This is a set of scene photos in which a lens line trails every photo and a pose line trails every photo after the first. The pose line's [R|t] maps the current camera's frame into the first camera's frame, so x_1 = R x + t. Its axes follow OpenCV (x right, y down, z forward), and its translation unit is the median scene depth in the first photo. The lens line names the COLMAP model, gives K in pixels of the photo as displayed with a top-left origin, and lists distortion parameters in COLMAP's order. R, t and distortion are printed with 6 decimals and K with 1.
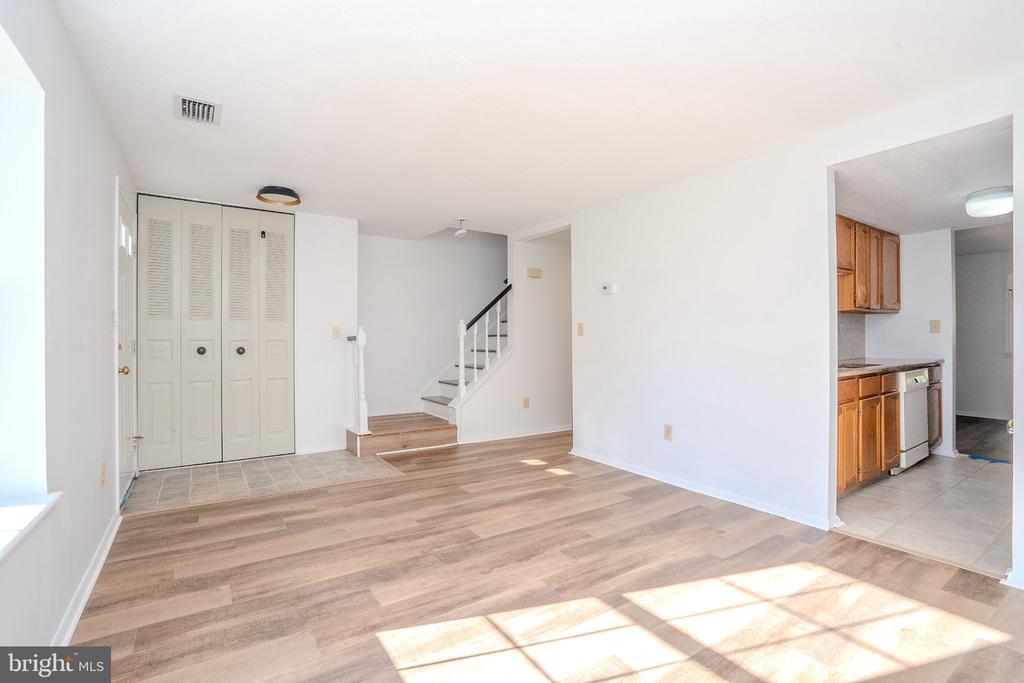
lens RADIAL K [[469.7, 0, 509.8], [0, 469.7, 342.0], [0, 0, 1]] dist [-0.057207, 0.020376]
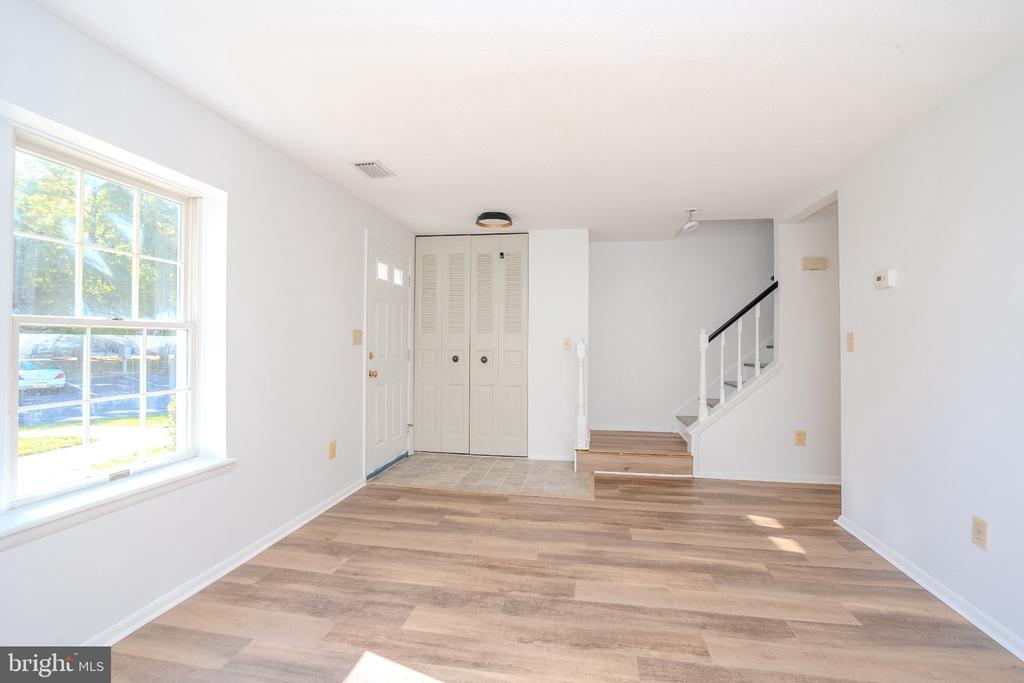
lens RADIAL K [[469.7, 0, 508.8], [0, 469.7, 336.8], [0, 0, 1]] dist [-0.057207, 0.020376]
pose [[0.723862, -0.002595, -0.689940, 0.371107], [-0.010334, 0.999840, -0.014603, -0.029325], [0.689867, 0.017700, 0.723719, 0.273976]]
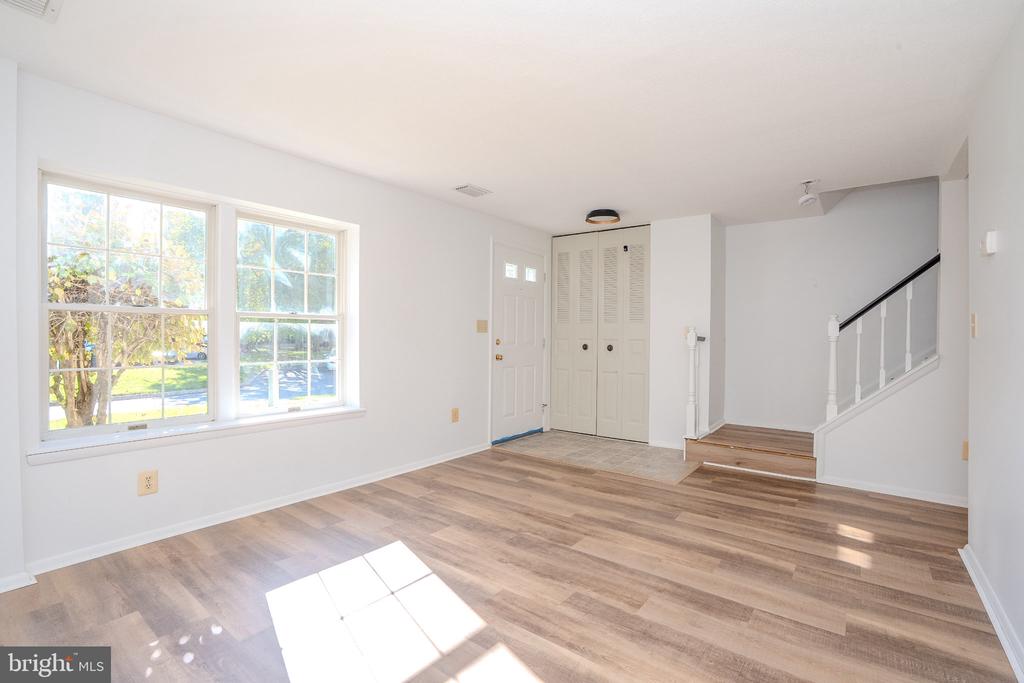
lens RADIAL K [[469.7, 0, 510.6], [0, 469.7, 340.7], [0, 0, 1]] dist [-0.057207, 0.020376]
pose [[0.318609, 0.013879, -0.947785, 0.701925], [-0.014084, 0.999852, 0.009907, -0.011886], [0.947782, 0.010192, 0.318757, 0.499308]]
